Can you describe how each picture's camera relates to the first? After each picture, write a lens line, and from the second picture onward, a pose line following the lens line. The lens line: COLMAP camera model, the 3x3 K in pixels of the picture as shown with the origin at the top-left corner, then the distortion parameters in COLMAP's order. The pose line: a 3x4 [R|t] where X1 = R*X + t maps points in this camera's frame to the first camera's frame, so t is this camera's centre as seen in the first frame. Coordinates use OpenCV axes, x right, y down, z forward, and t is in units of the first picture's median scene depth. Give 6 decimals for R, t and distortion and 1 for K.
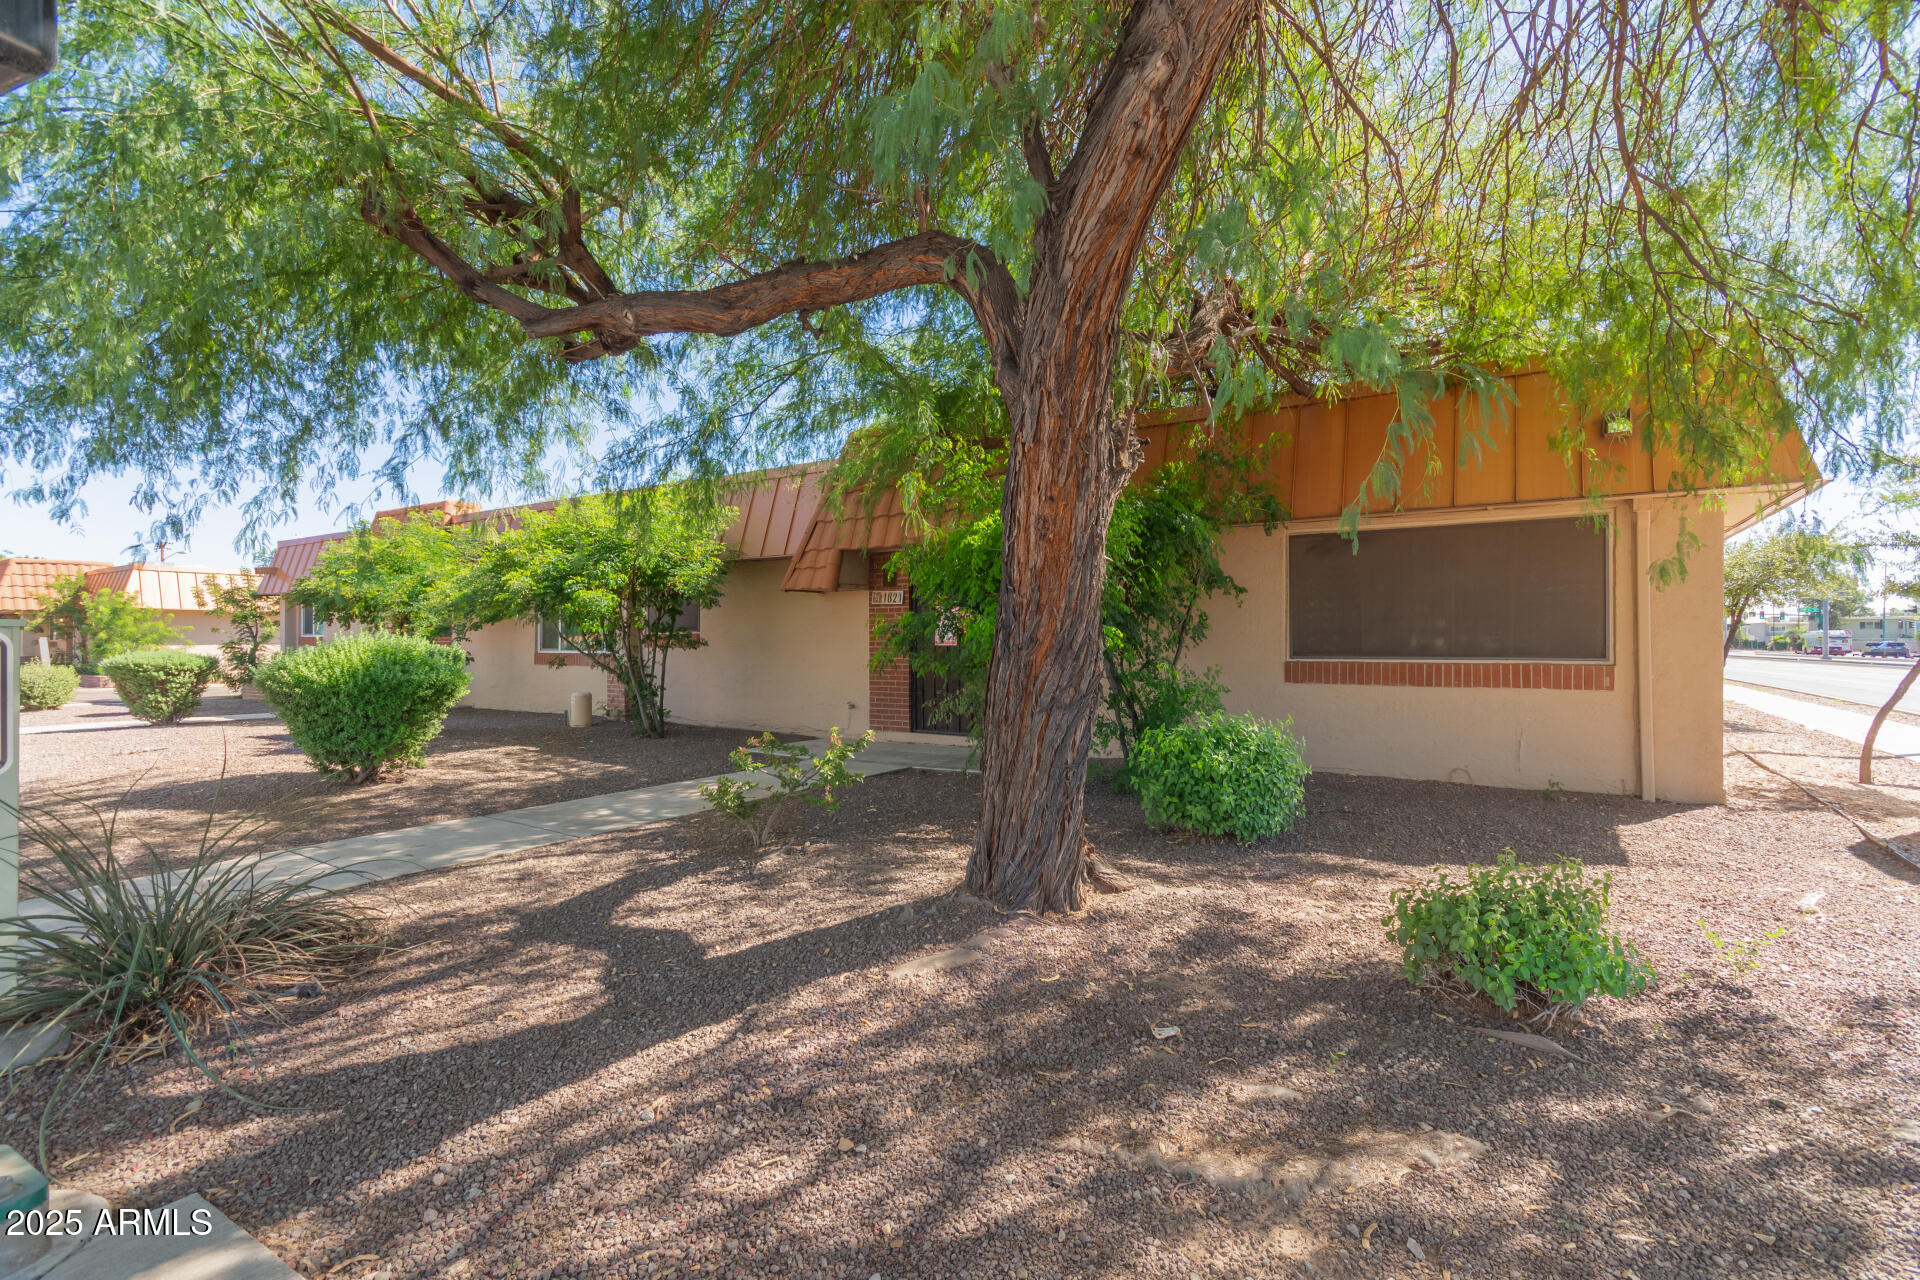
lens RADIAL K [[885.7, 0, 960.7], [0, 885.7, 638.0], [0, 0, 1]] dist [0.000873, 0.001601]
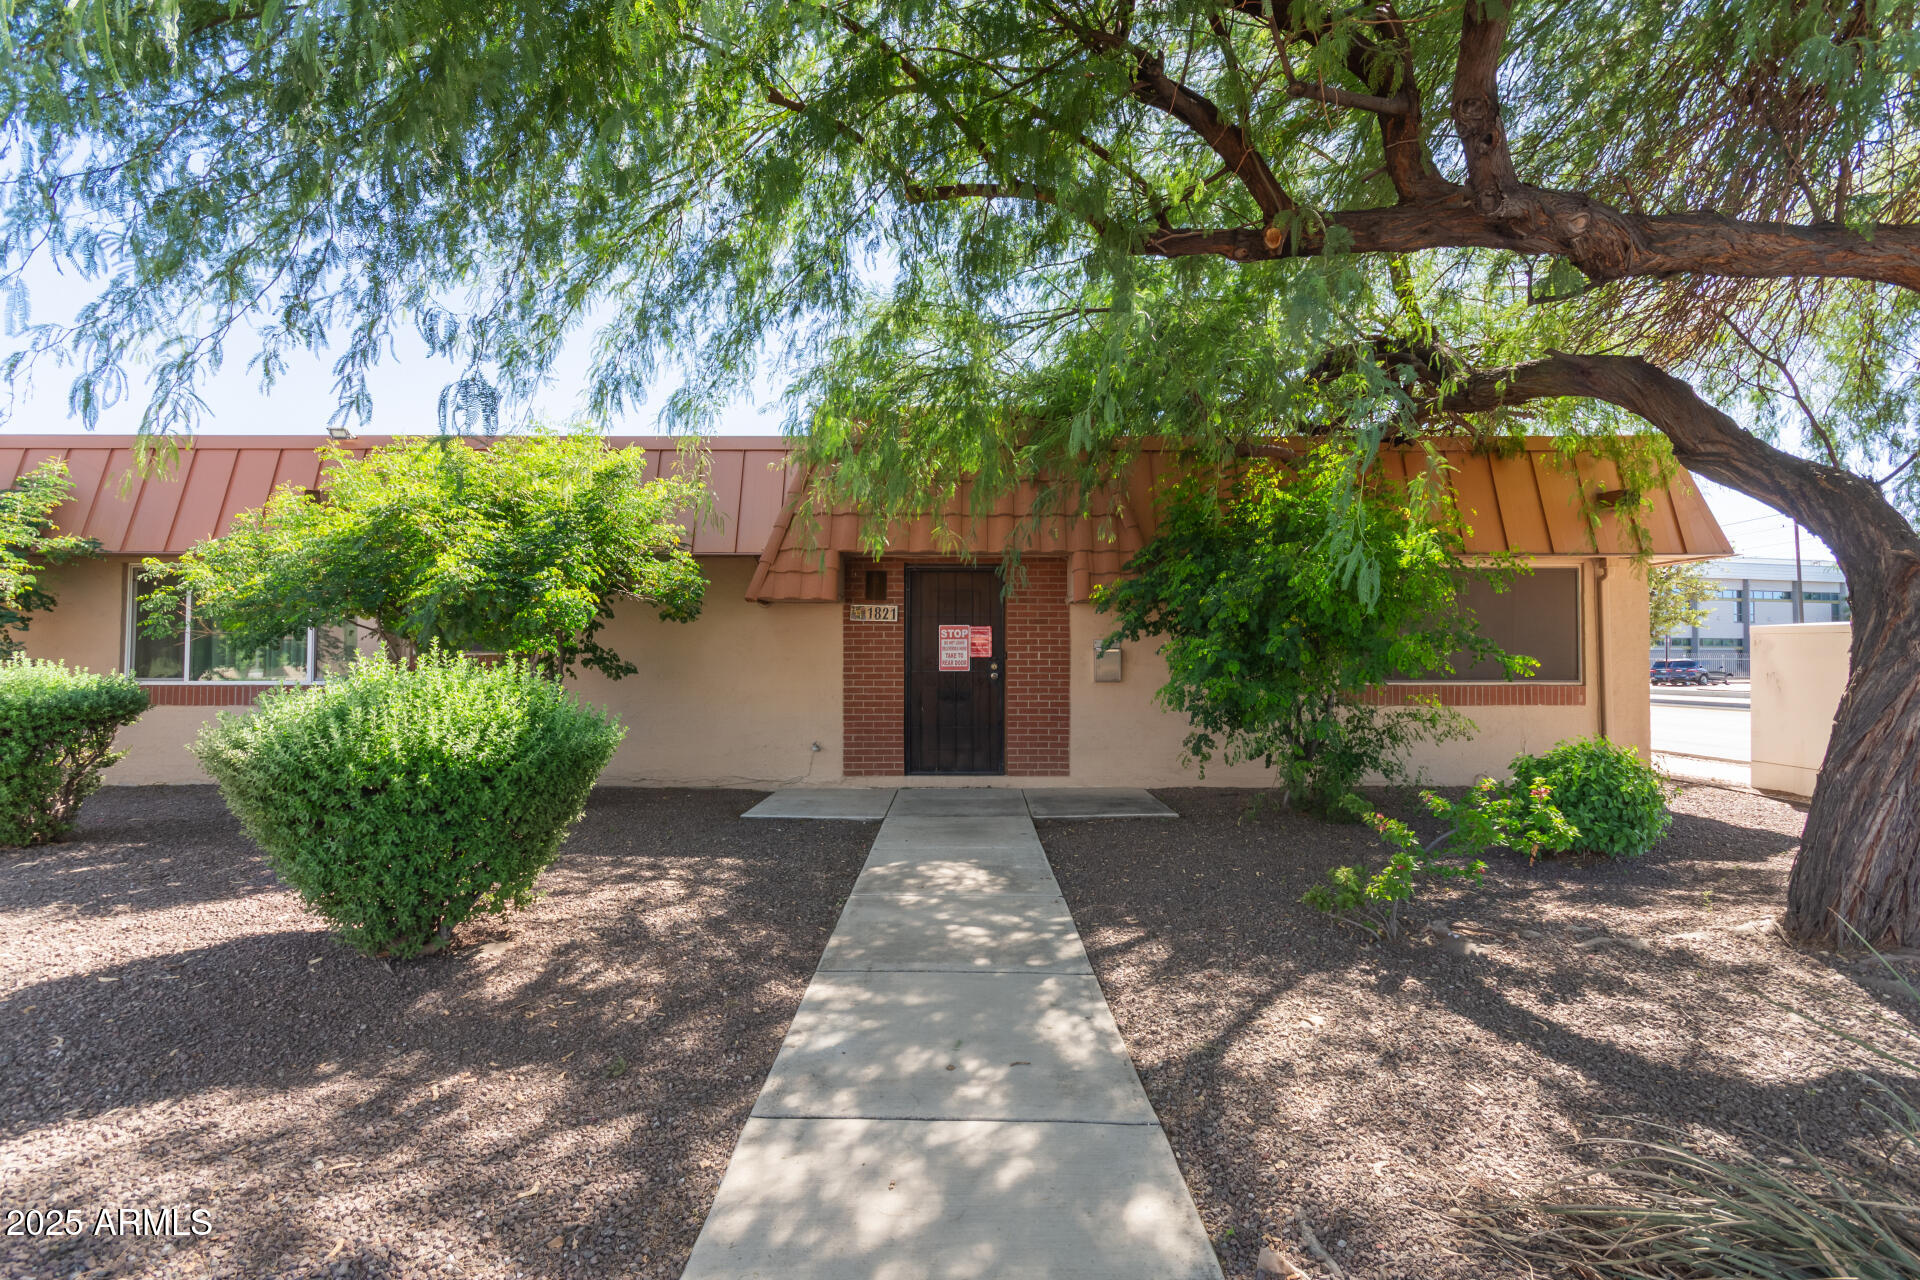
lens RADIAL K [[885.7, 0, 956.5], [0, 885.7, 644.4], [0, 0, 1]] dist [0.000873, 0.001601]
pose [[0.841758, 0.010867, 0.539746, -0.708145], [-0.001548, 0.999842, -0.017716, -0.004153], [-0.539853, 0.014077, 0.841641, 0.410883]]
